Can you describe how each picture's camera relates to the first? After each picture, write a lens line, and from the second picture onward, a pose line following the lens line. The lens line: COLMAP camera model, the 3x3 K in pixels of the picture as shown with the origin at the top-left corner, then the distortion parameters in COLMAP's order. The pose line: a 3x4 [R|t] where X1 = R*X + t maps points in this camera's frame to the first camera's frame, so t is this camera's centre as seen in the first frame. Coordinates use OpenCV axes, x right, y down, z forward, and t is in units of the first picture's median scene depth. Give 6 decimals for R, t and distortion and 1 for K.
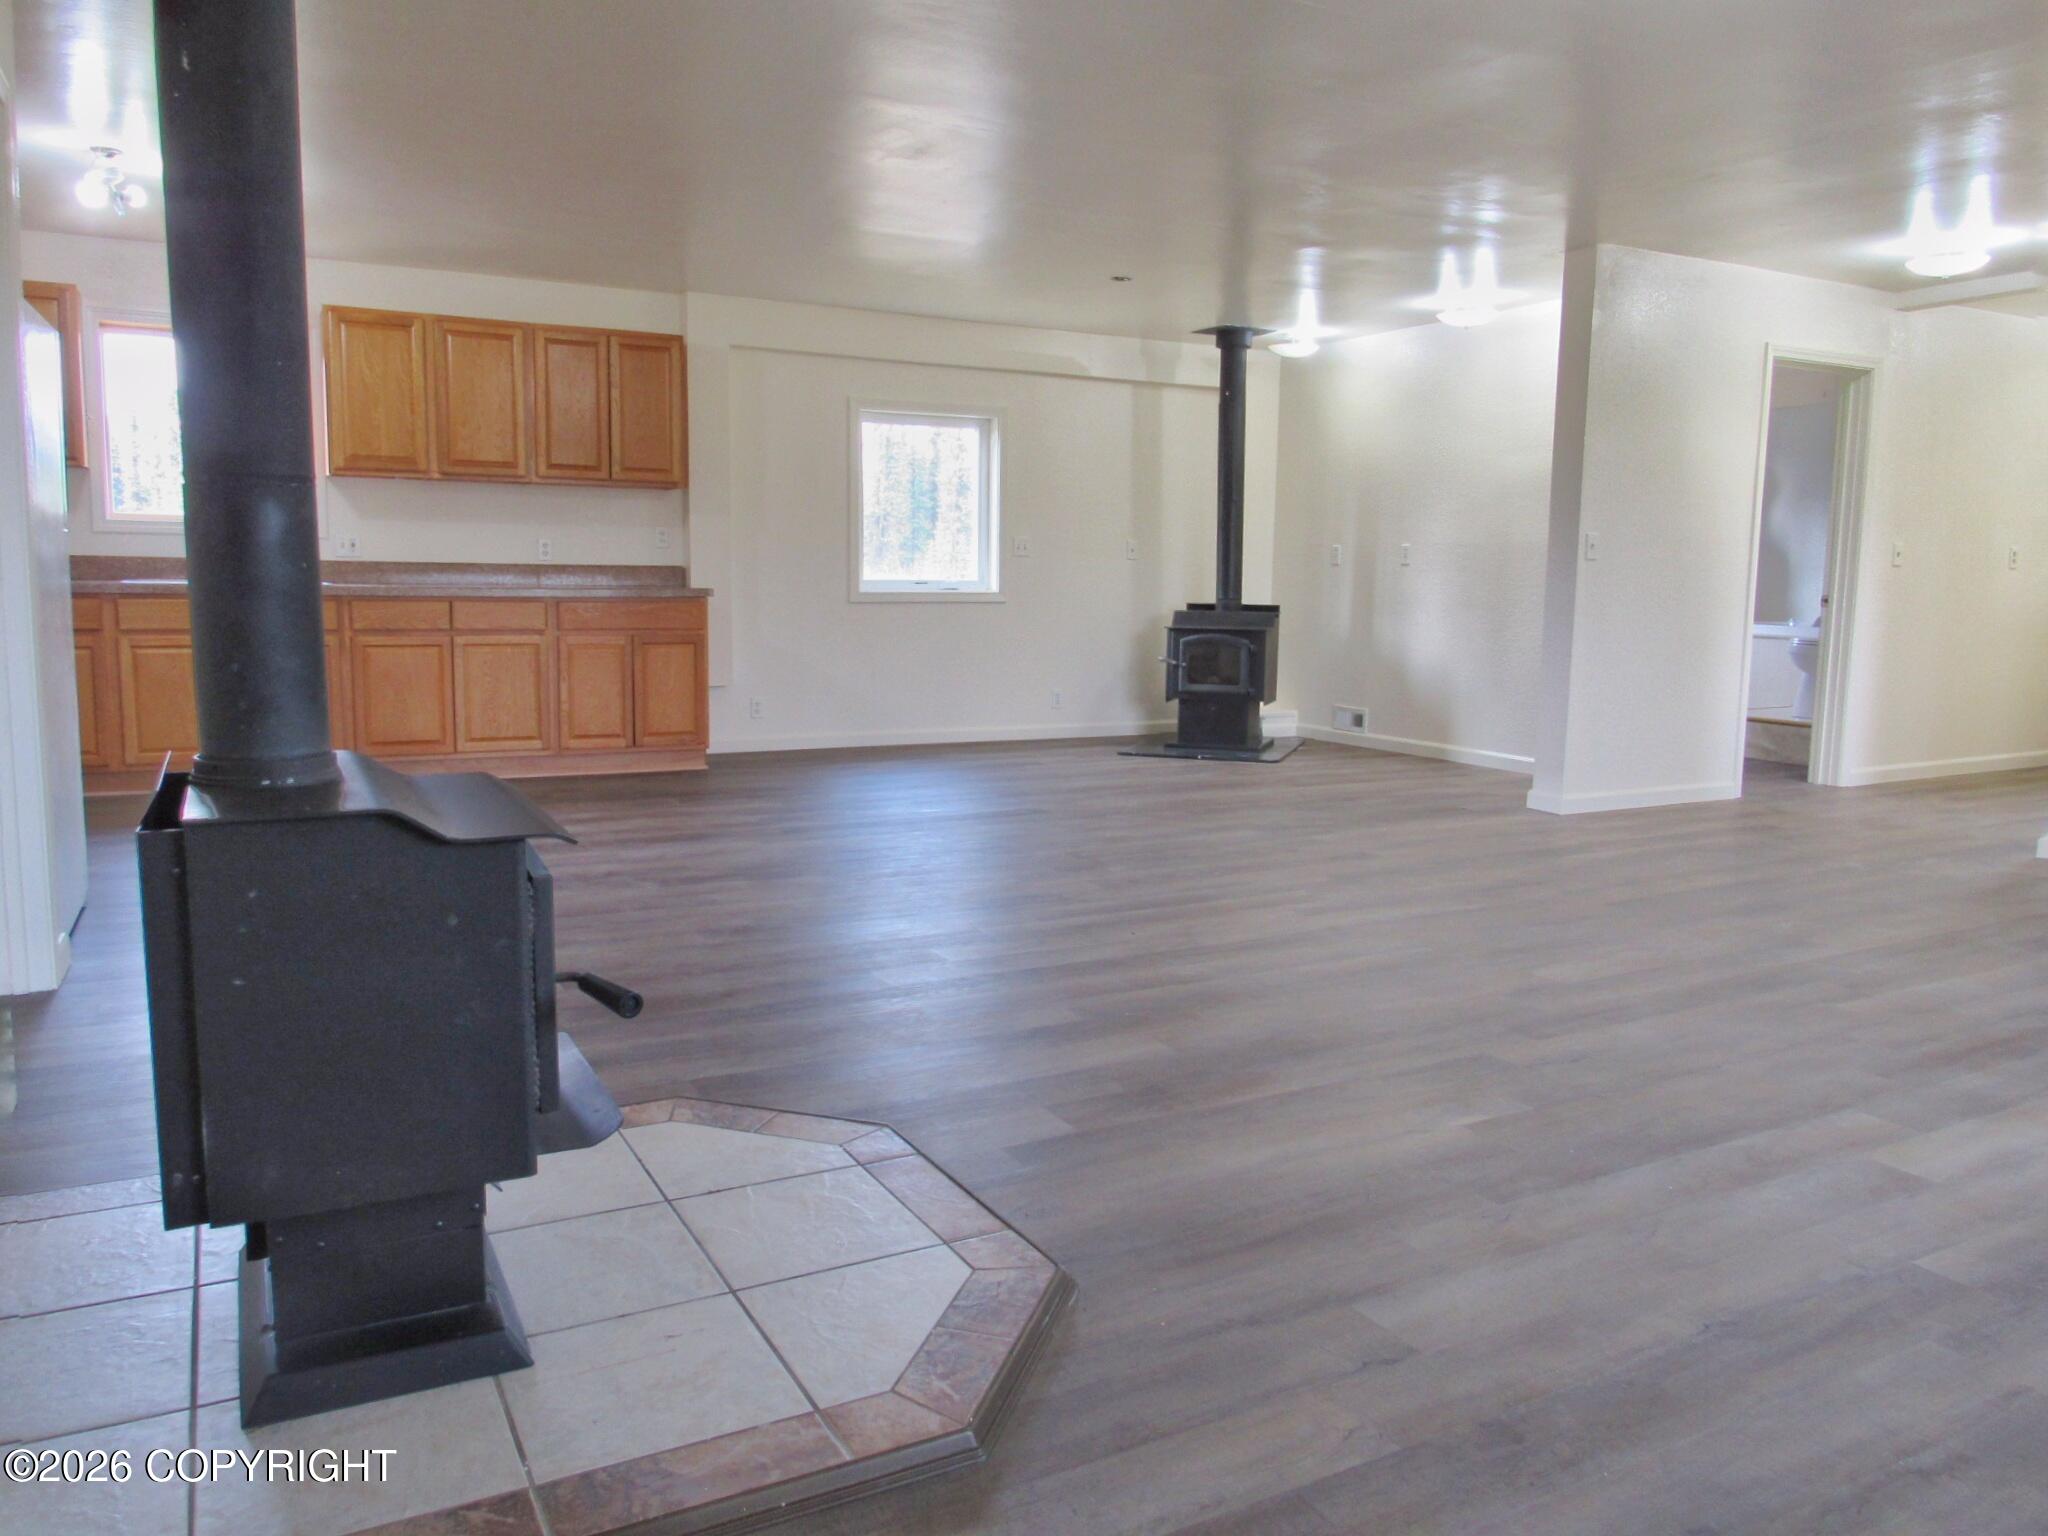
lens RADIAL K [[1461.1, 0, 1018.1], [0, 1461.1, 773.9], [0, 0, 1]] dist [-0.032543, 0.003247]
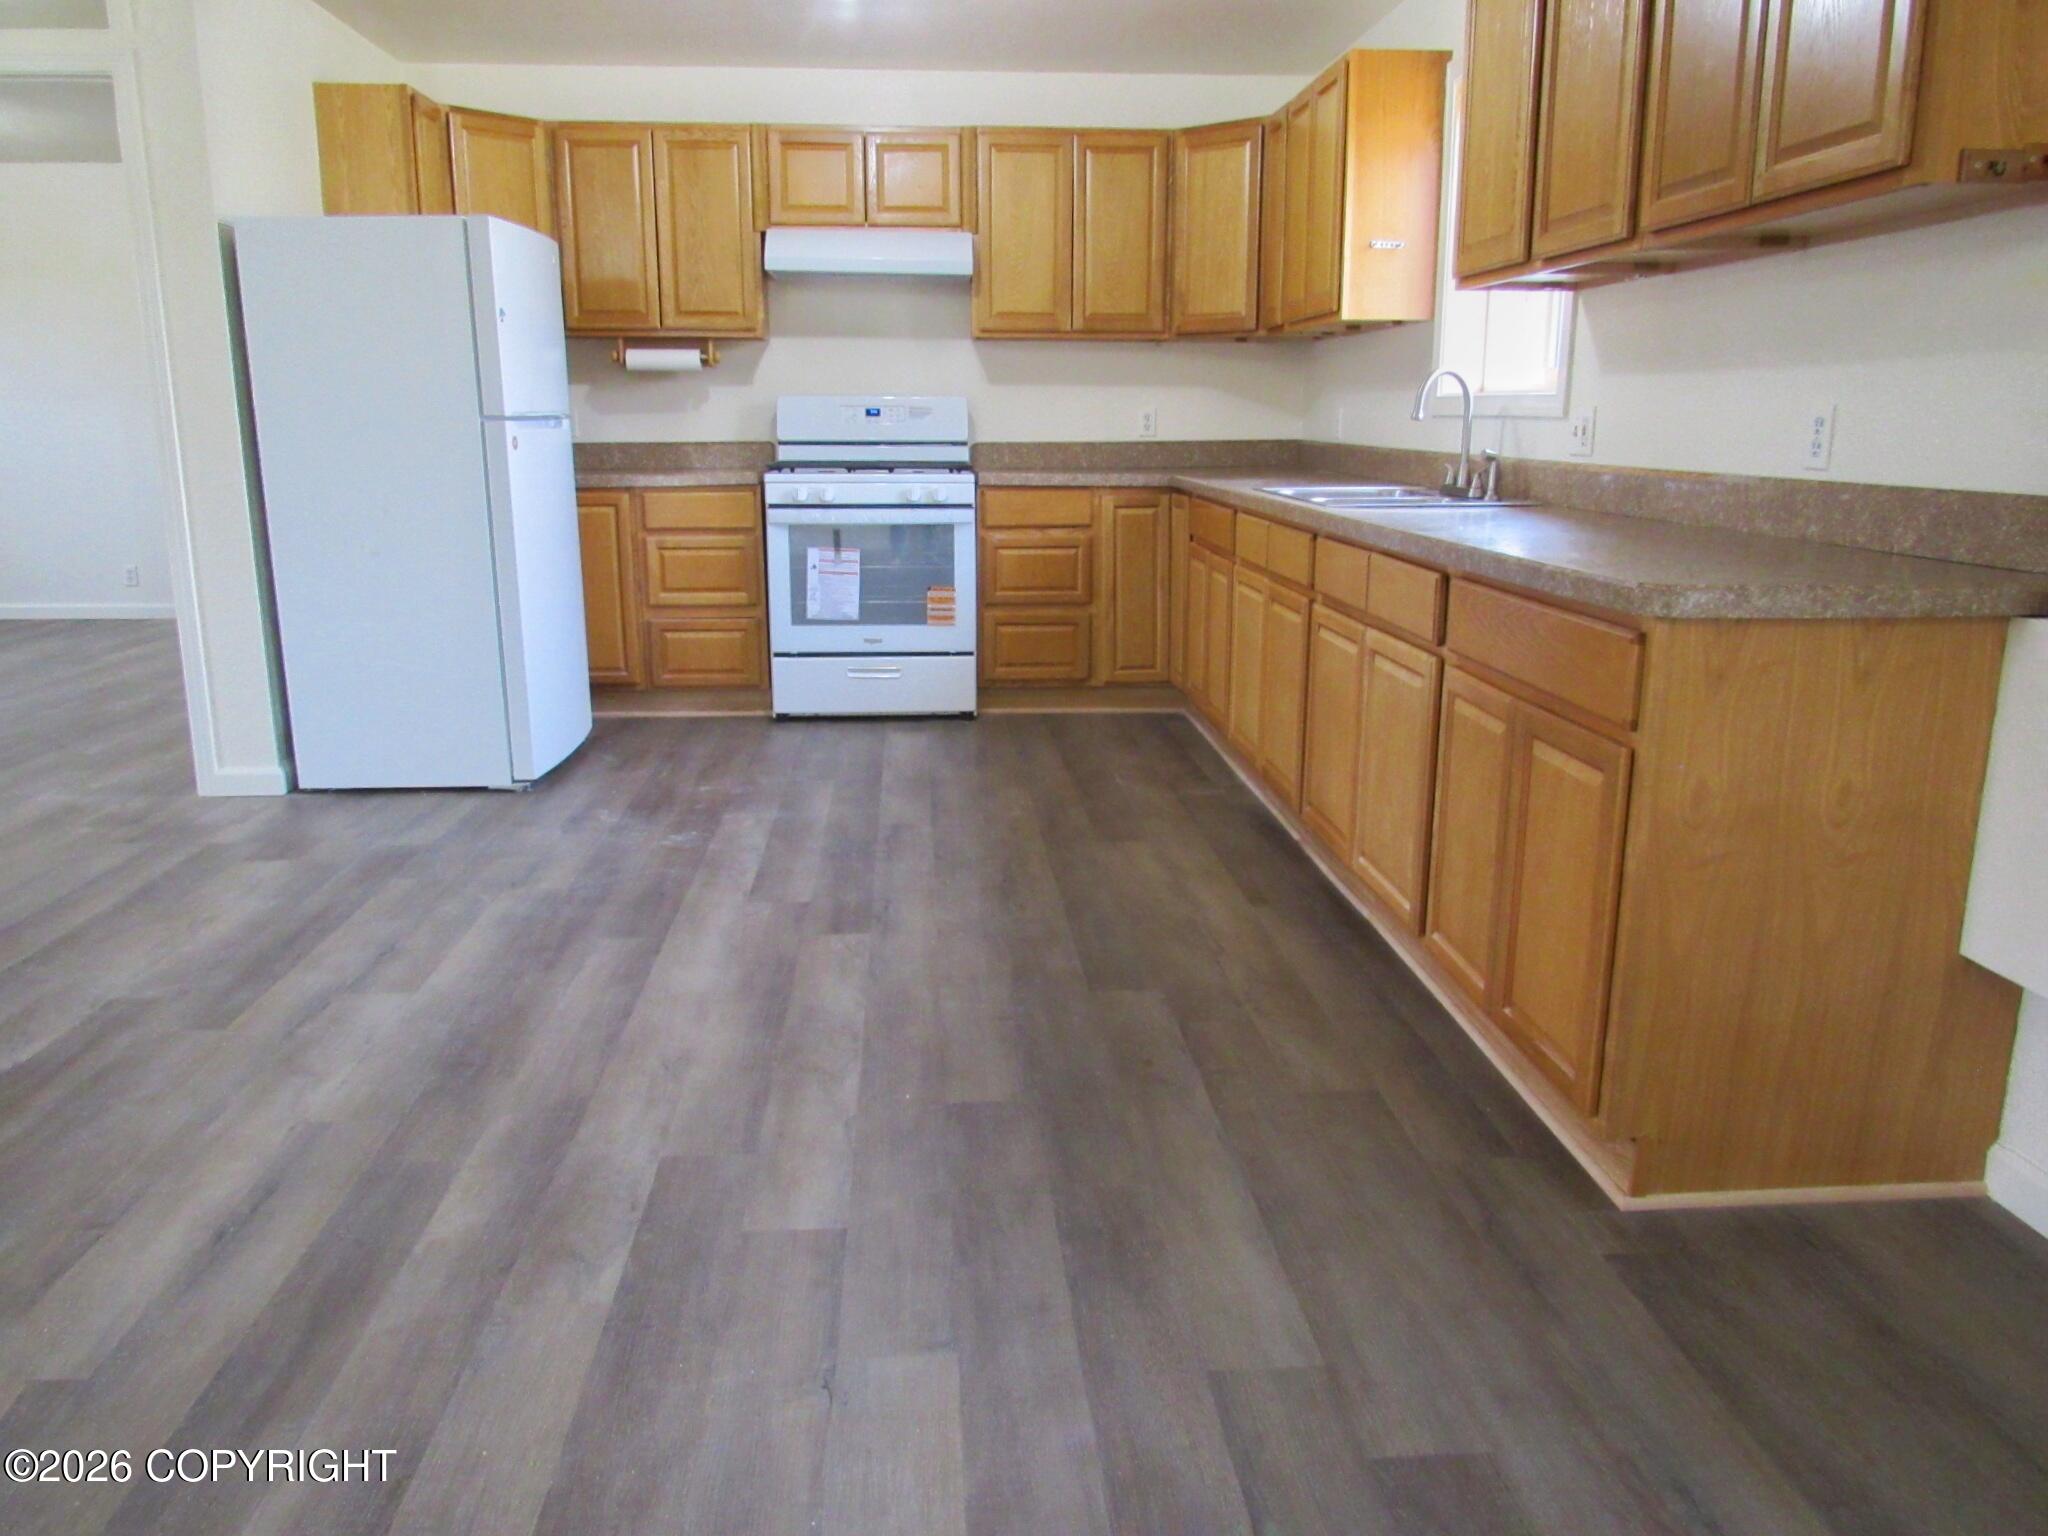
lens RADIAL K [[1461.1, 0, 1018.1], [0, 1461.1, 773.9], [0, 0, 1]] dist [-0.032543, 0.003247]
pose [[-0.419682, 0.193763, -0.886749, 0.075478], [-0.137038, 0.952224, 0.272928, -0.153342], [0.897267, 0.236061, -0.373078, 1.025434]]
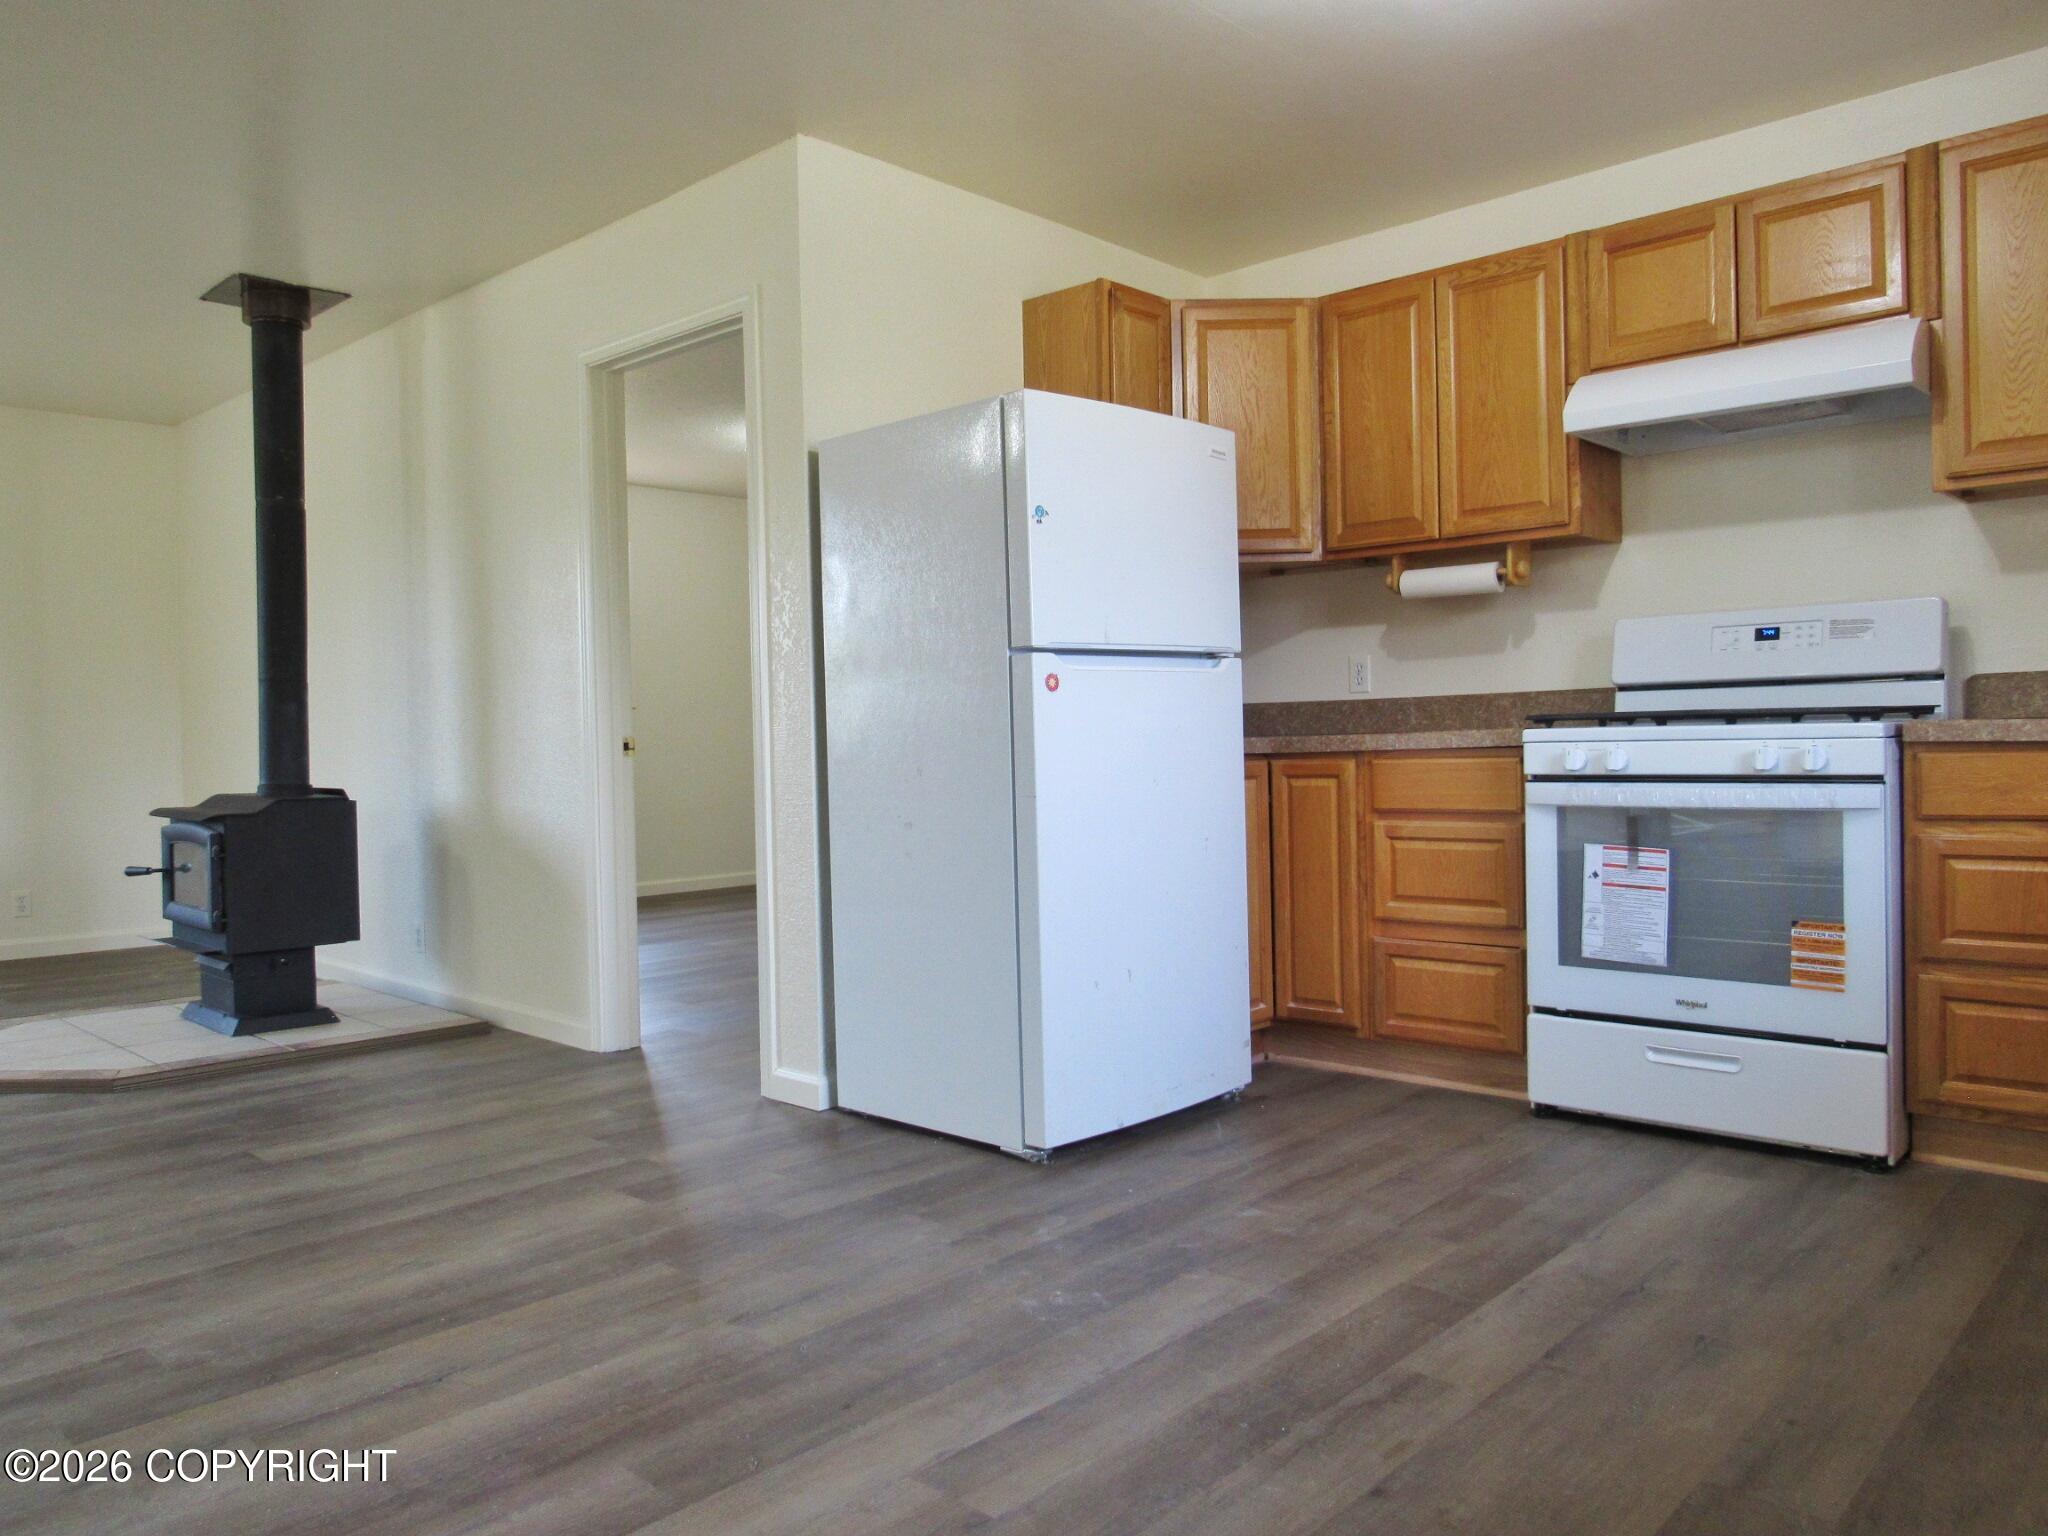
lens RADIAL K [[1461.1, 0, 1018.1], [0, 1461.1, 773.9], [0, 0, 1]] dist [-0.032543, 0.003247]
pose [[-0.952355, 0.009623, -0.304840, -0.248873], [-0.037903, 0.988020, 0.149602, -0.129695], [0.302627, 0.154029, -0.940581, 1.001254]]
